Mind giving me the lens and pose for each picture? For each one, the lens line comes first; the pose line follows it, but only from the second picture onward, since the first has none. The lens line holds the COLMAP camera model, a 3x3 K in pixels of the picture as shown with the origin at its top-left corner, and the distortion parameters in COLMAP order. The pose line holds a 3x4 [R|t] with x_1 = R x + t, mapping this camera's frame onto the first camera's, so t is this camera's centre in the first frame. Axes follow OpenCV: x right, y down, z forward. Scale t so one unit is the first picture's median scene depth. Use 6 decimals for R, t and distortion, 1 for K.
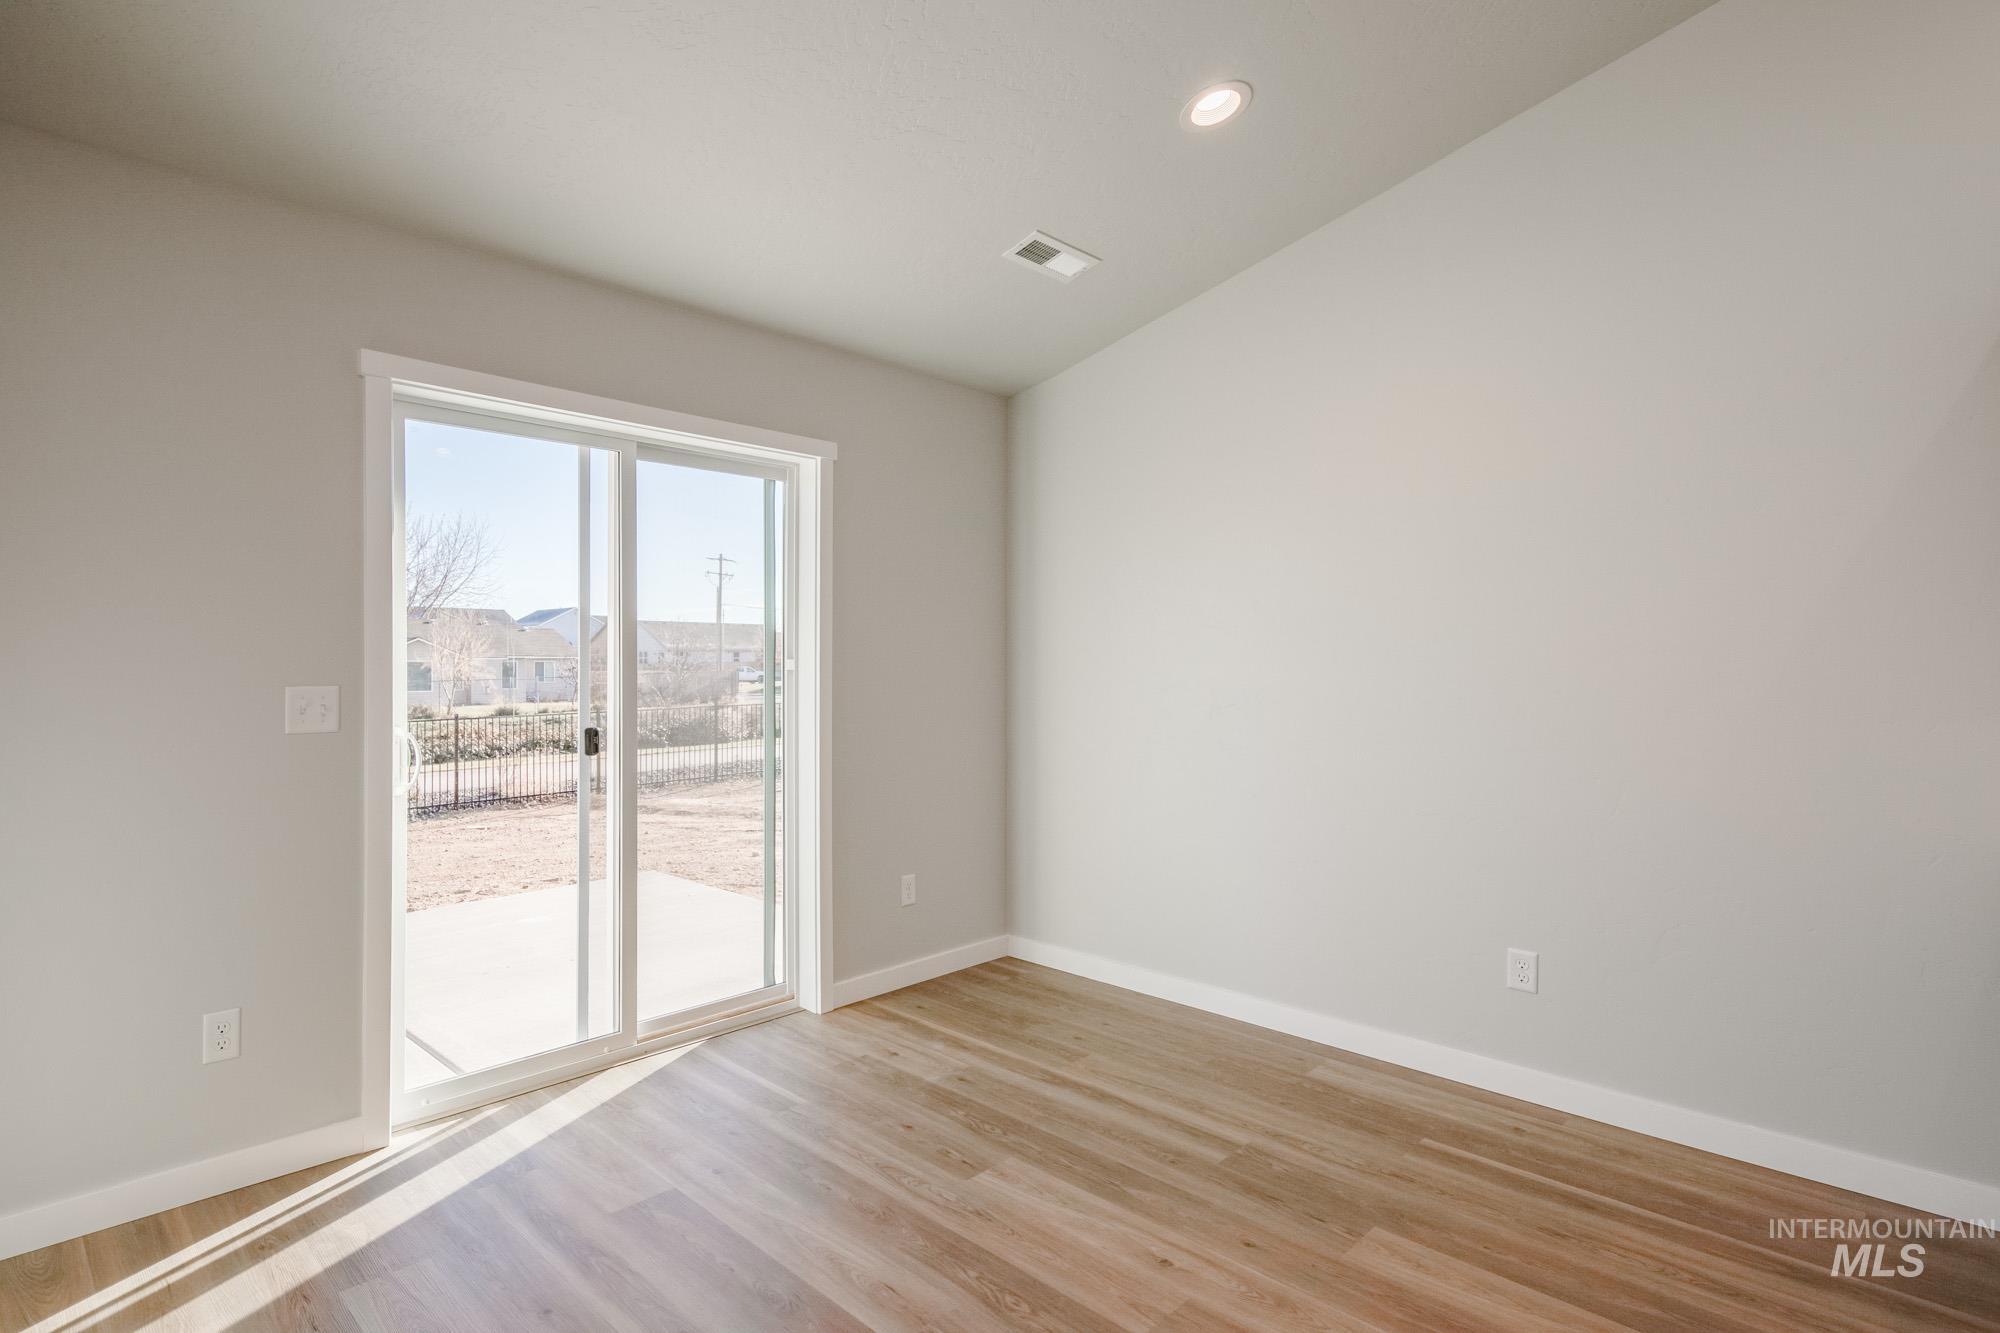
lens RADIAL K [[992.6, 0, 866.1], [0, 992.6, 659.1], [0, 0, 1]] dist [0.013933, -0.001130]
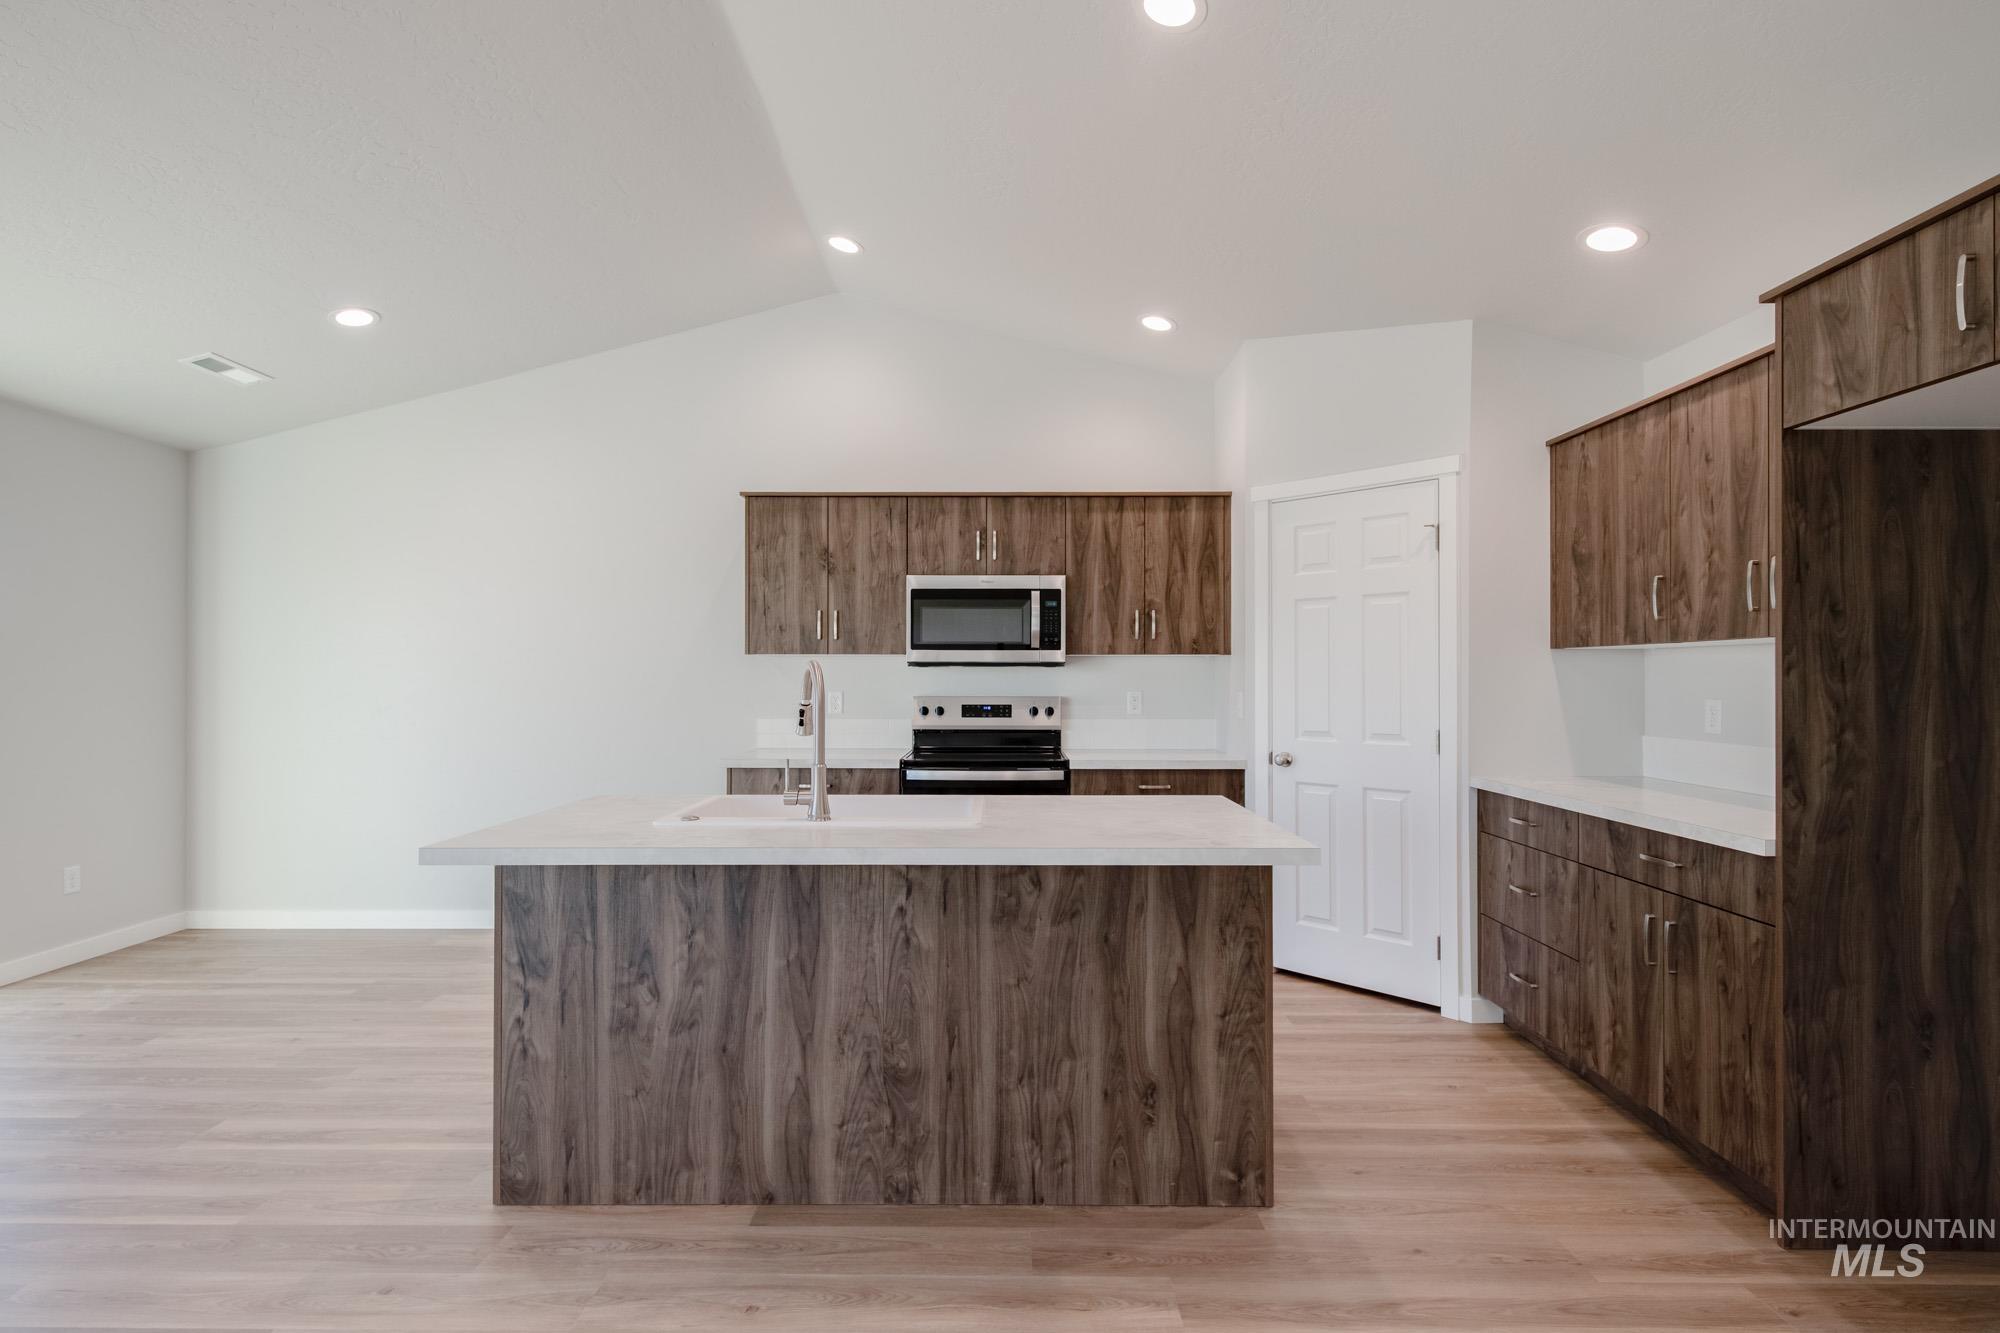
lens RADIAL K [[955.3, 0, 982.3], [0, 955.3, 671.0], [0, 0, 1]] dist [0.018765, -0.007765]
pose [[0.686843, 0.003083, 0.726799, -0.048766], [-0.001476, 0.999995, -0.002847, -0.003657], [-0.726804, 0.000883, 0.686844, -0.547310]]
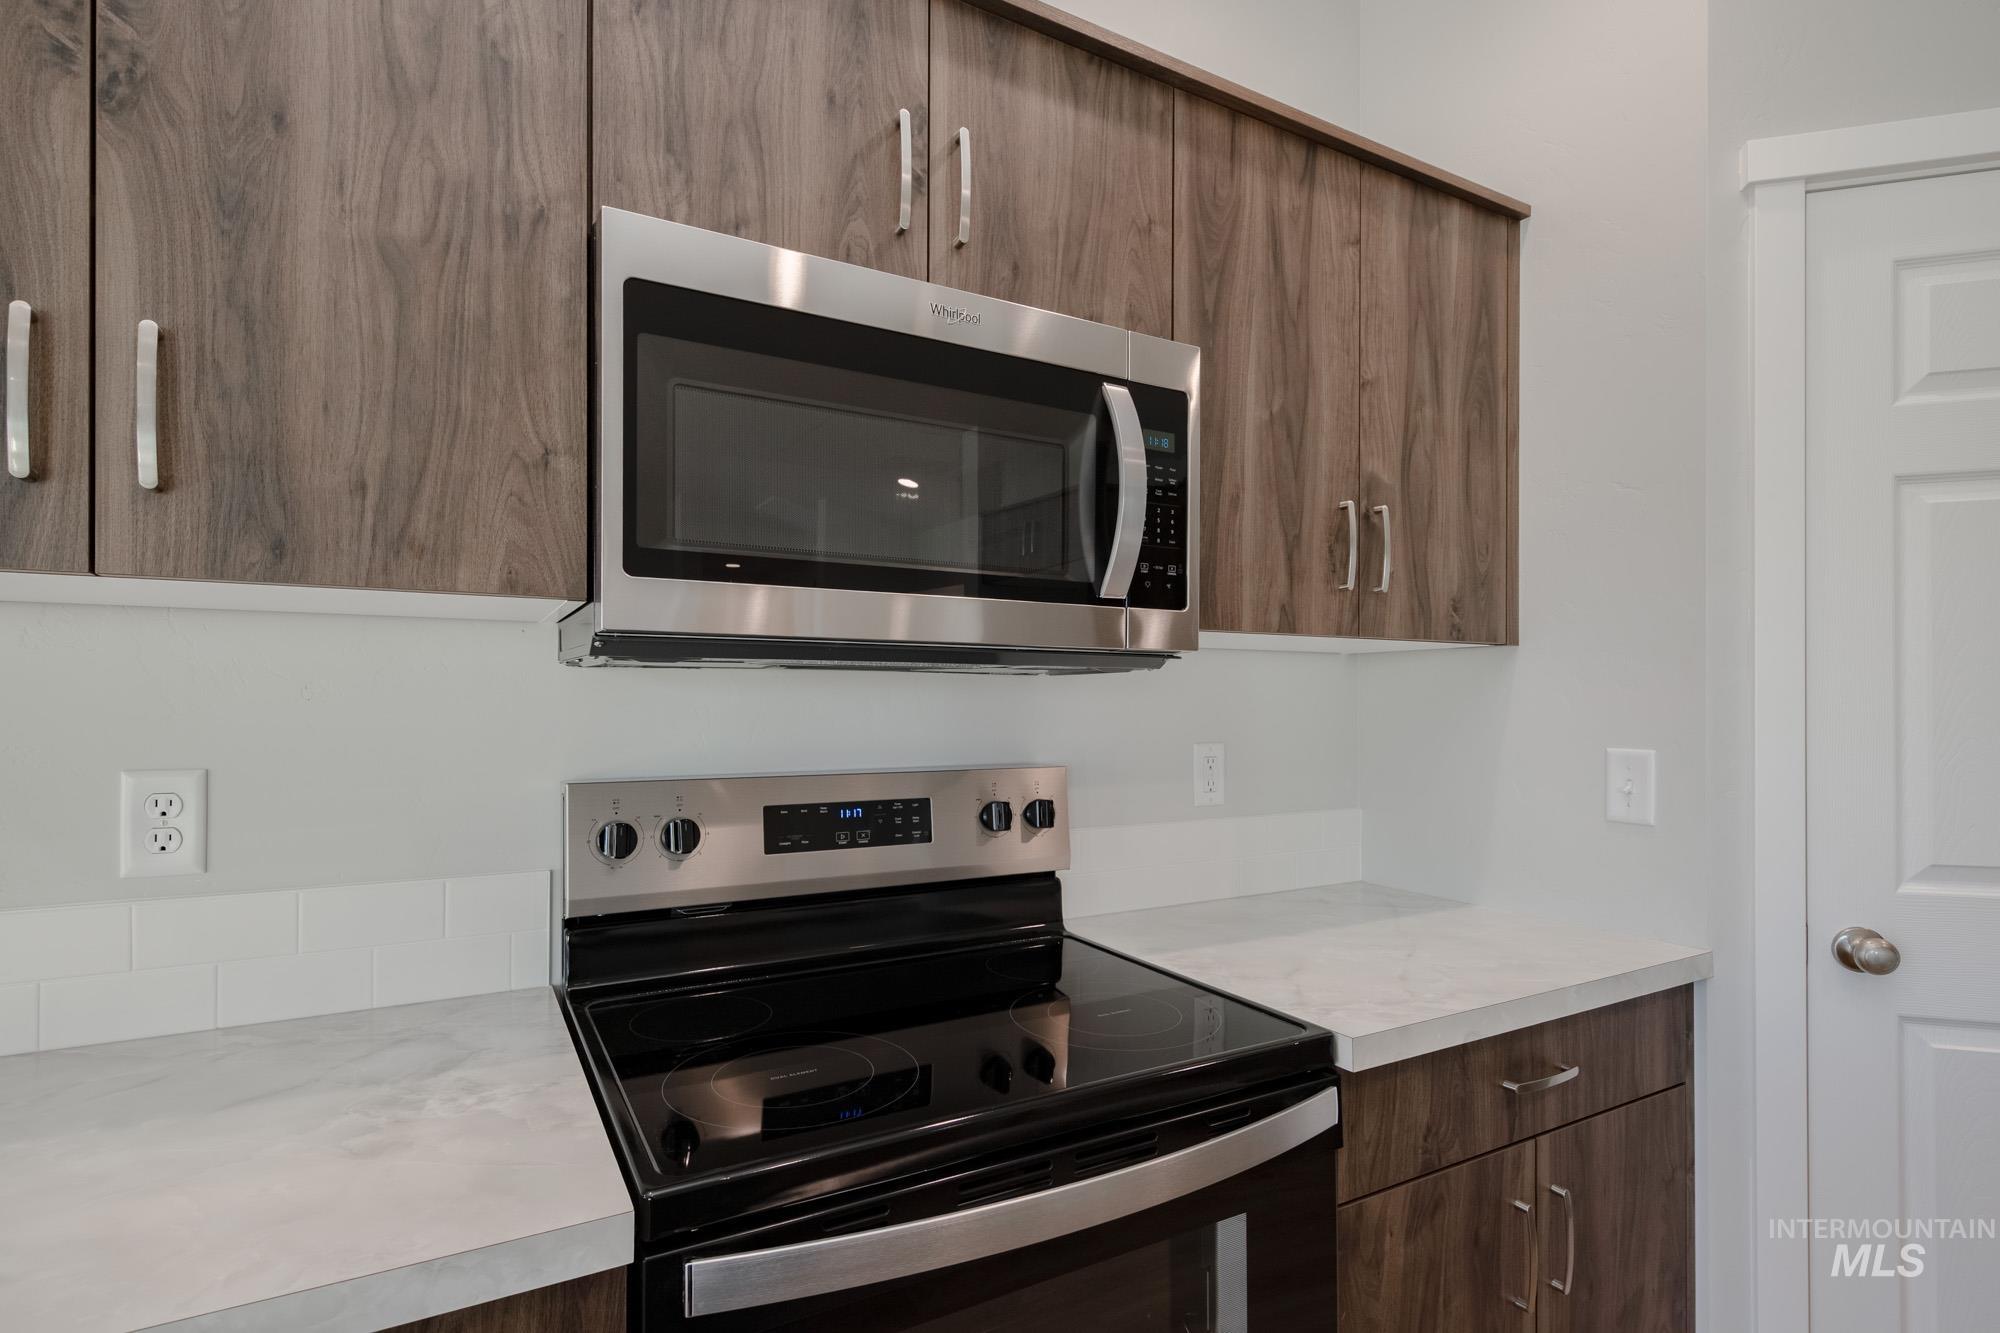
lens RADIAL K [[955.3, 0, 979.7], [0, 955.3, 707.3], [0, 0, 1]] dist [0.018765, -0.007765]
pose [[0.243296, -0.002700, 0.969948, 0.565630], [-0.001470, 0.999994, 0.003153, 0.000104], [-0.969951, -0.002193, 0.243291, 0.219939]]
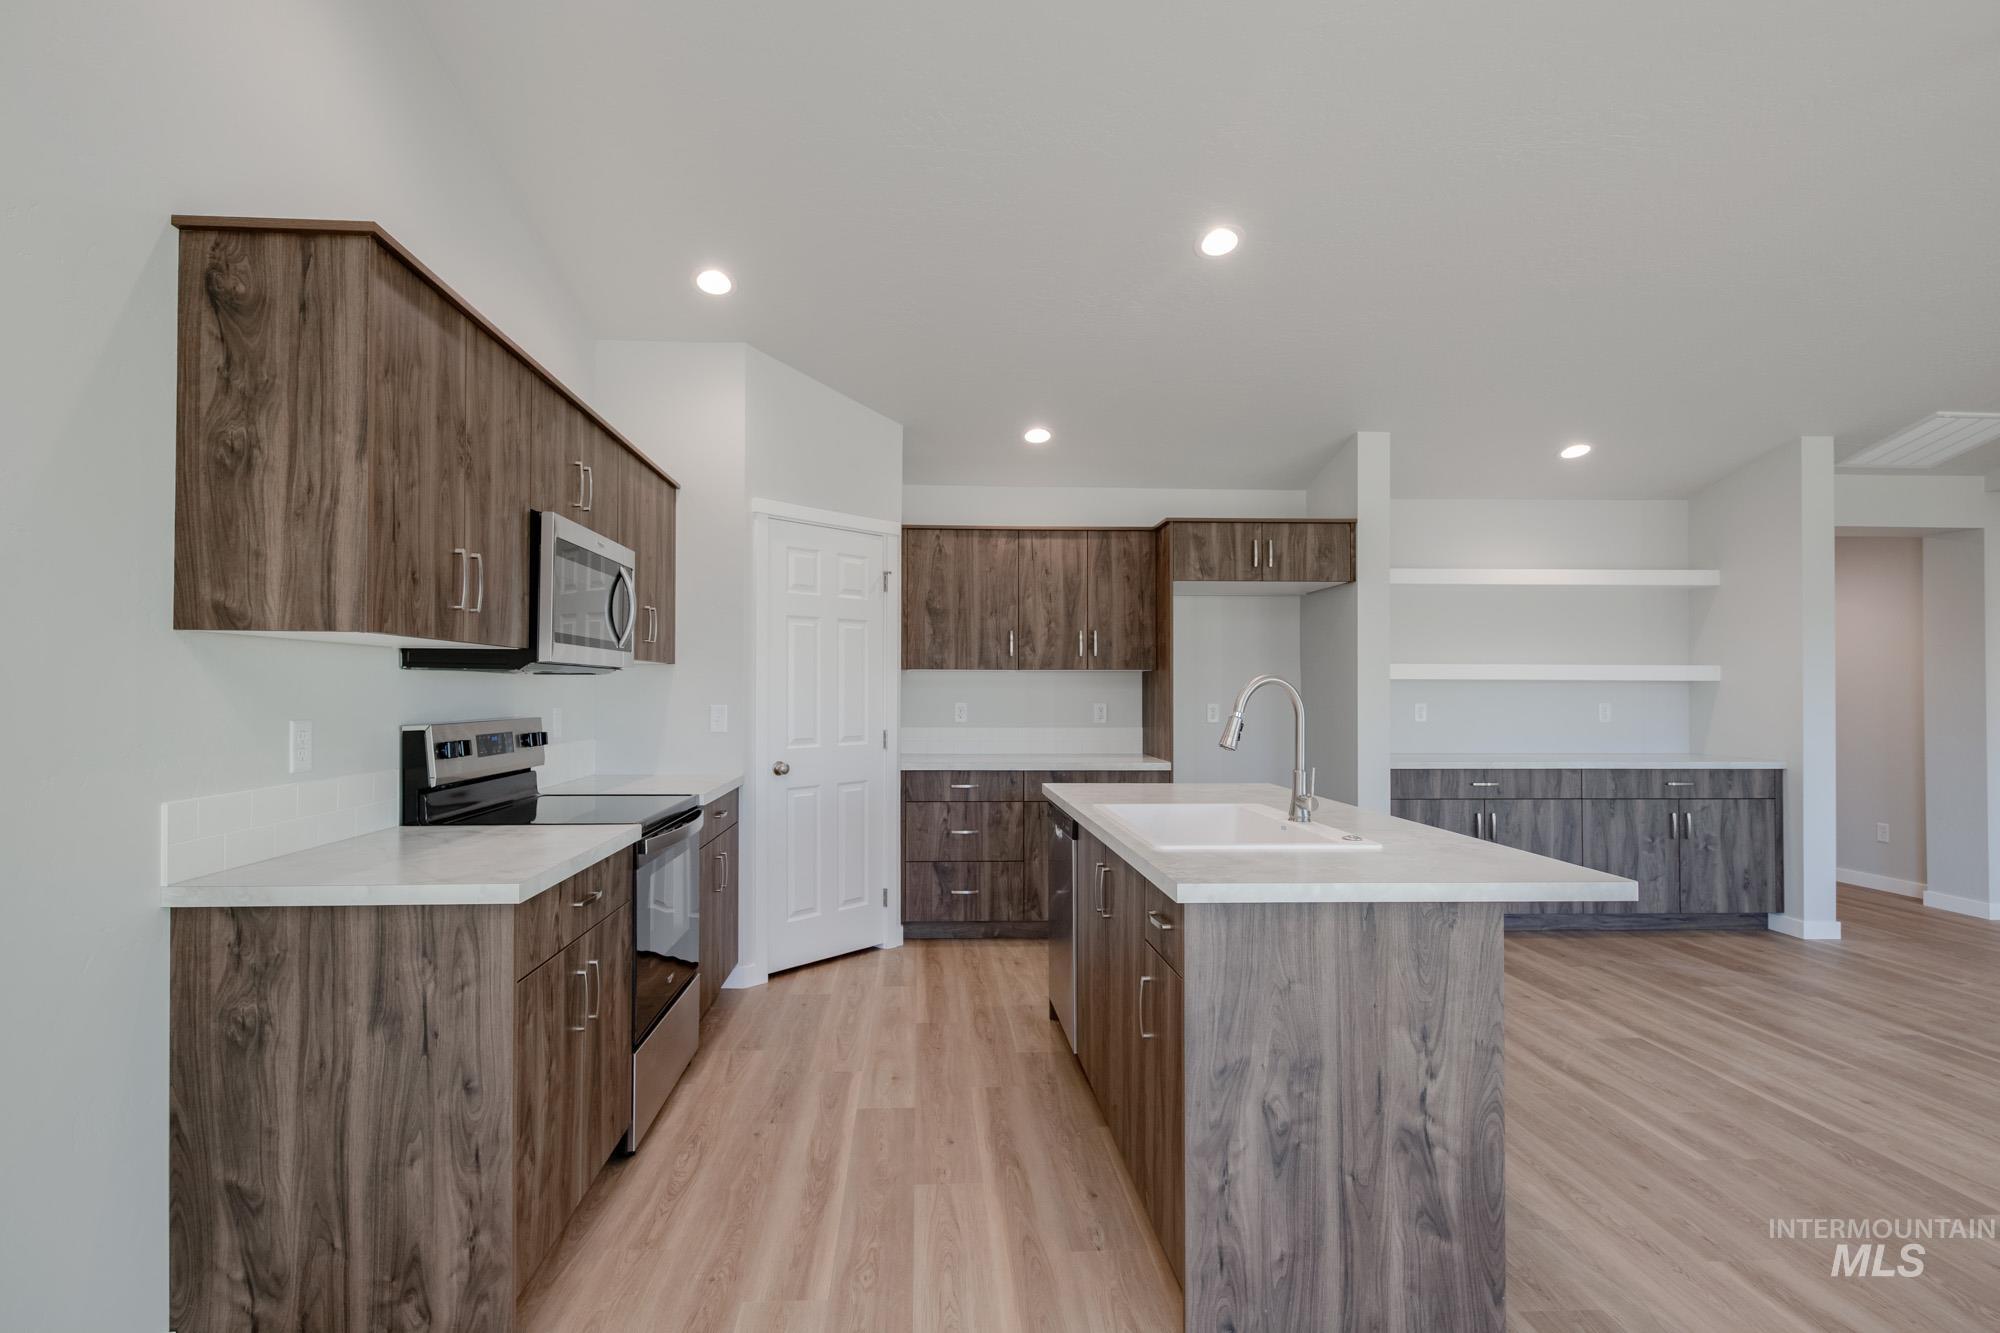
lens RADIAL K [[955.3, 0, 972.2], [0, 955.3, 678.0], [0, 0, 1]] dist [0.018765, -0.007765]
pose [[-0.772407, 0.004058, 0.635115, 0.092571], [-0.004636, 0.999917, -0.012027, -0.001064], [-0.635111, -0.012234, -0.772324, 0.730901]]
